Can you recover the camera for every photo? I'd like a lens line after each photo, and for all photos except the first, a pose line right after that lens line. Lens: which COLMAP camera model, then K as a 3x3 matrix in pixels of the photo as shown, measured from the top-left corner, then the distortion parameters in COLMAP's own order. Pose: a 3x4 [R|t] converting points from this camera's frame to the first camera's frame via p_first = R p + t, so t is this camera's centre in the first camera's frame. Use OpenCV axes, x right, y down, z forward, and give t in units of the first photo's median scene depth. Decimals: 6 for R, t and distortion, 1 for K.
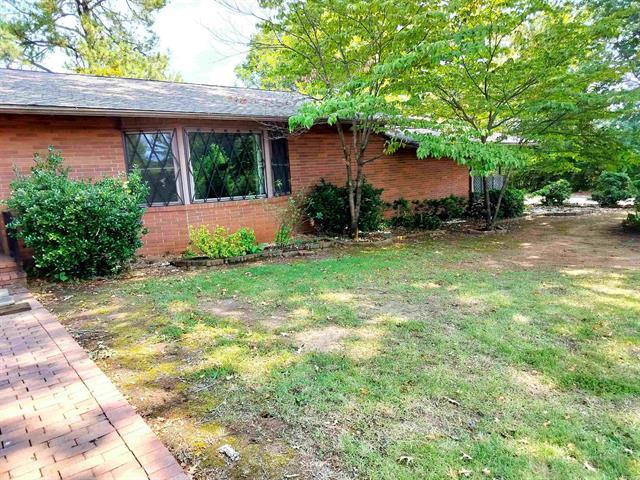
lens RADIAL K [[450.8, 0, 322.9], [0, 450.8, 241.9], [0, 0, 1]] dist [0.001187, -0.000683]
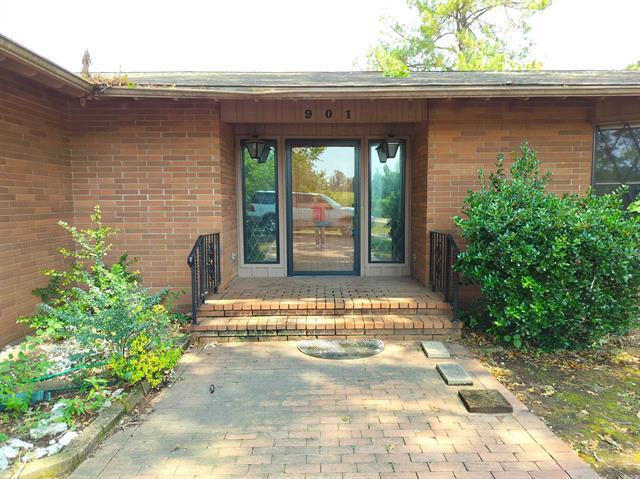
lens RADIAL K [[450.8, 0, 322.9], [0, 450.8, 241.4], [0, 0, 1]] dist [0.001187, -0.000683]
pose [[0.774468, 0.105271, -0.623792, -0.105281], [-0.133686, 0.991023, 0.001267, -0.007584], [0.618326, 0.082411, 0.781589, 0.079643]]
